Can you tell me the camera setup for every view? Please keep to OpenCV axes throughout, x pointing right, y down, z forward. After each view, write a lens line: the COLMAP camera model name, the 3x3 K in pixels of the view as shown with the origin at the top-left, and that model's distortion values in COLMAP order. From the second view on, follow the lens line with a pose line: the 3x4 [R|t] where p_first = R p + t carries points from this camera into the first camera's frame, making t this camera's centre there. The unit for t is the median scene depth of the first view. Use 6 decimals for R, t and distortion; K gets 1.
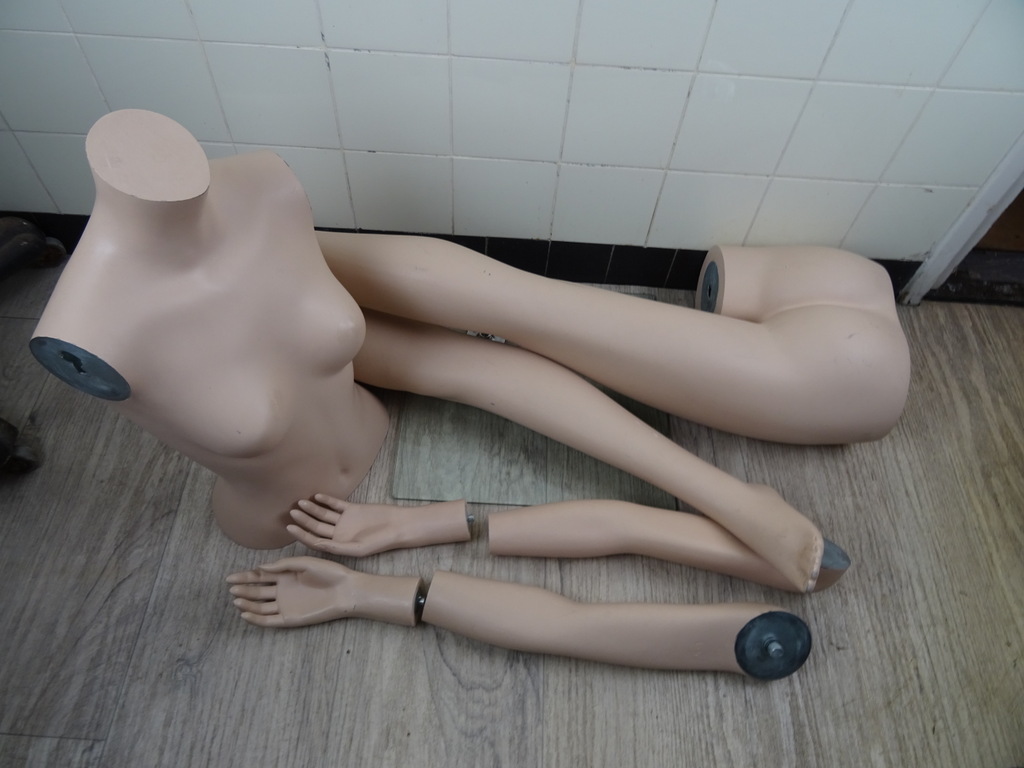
lens RADIAL K [[730.5, 0, 511.2], [0, 730.5, 380.4], [0, 0, 1]] dist [0.000890, -0.014231]
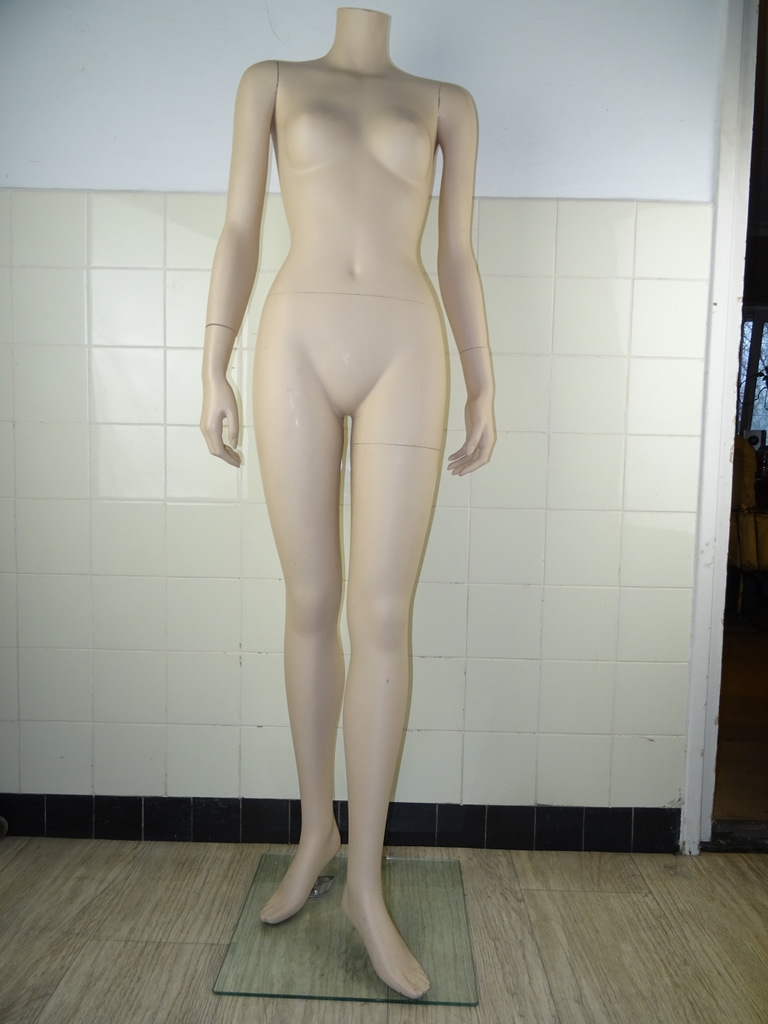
lens RADIAL K [[730.5, 0, 383.3], [0, 730.5, 509.6], [0, 0, 1]] dist [0.000890, -0.014231]
pose [[0.999244, -0.032973, 0.020595, 0.039572], [0.036321, 0.602945, -0.796956, 0.589894], [0.013860, 0.797101, 0.603687, -0.222121]]
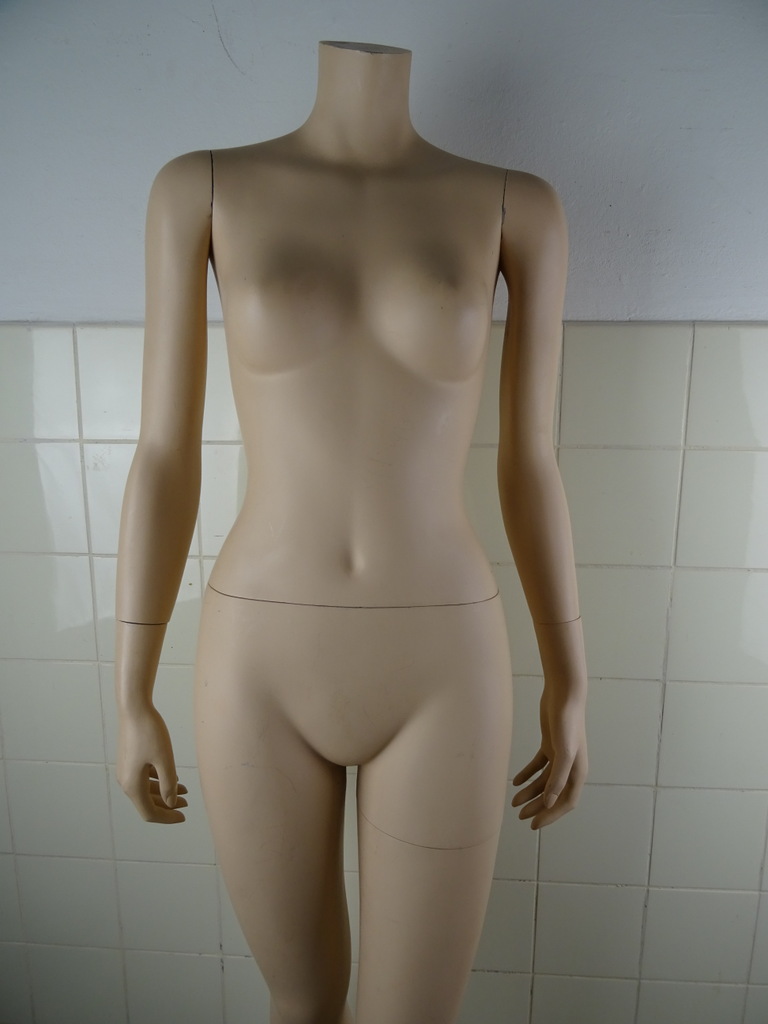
lens RADIAL K [[730.5, 0, 385.3], [0, 730.5, 514.6], [0, 0, 1]] dist [0.000890, -0.014231]
pose [[0.998096, -0.040393, -0.046616, 0.089392], [-0.005257, 0.697290, -0.716770, -0.084853], [0.061457, 0.715650, 0.695750, -0.304417]]
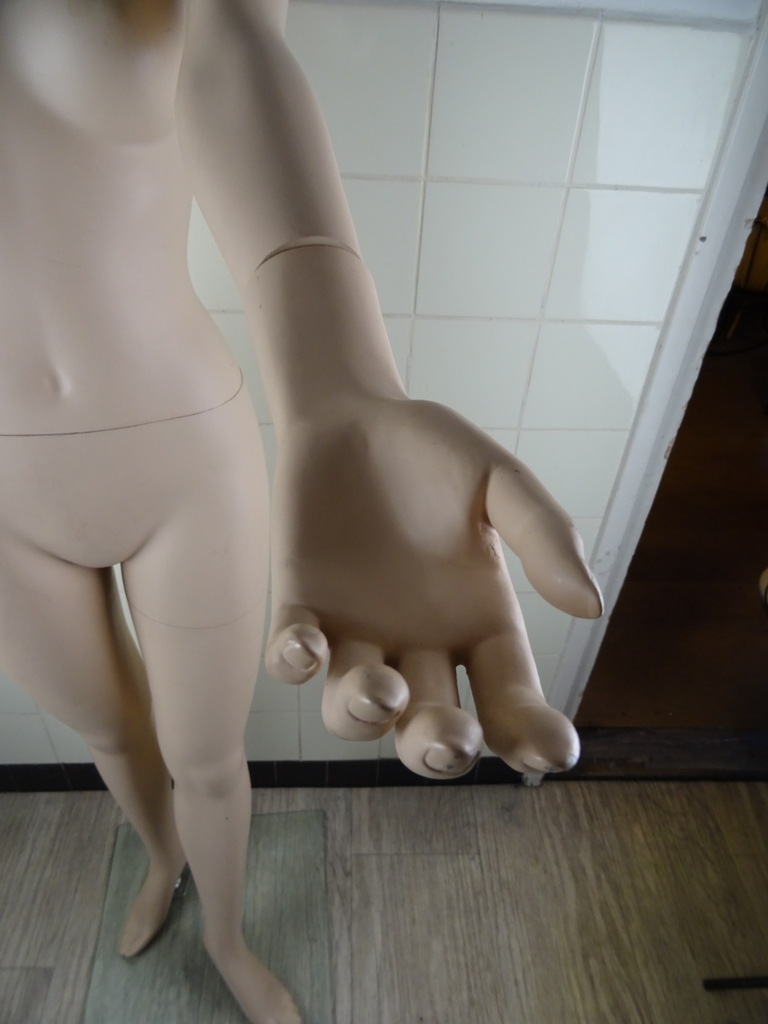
lens RADIAL K [[730.5, 0, 382.2], [0, 730.5, 513.3], [0, 0, 1]] dist [0.000890, -0.014231]
pose [[0.997115, -0.051202, 0.056041, 0.304763], [0.065768, 0.951367, -0.300956, -0.224023], [-0.037906, 0.303773, 0.951990, -0.331599]]
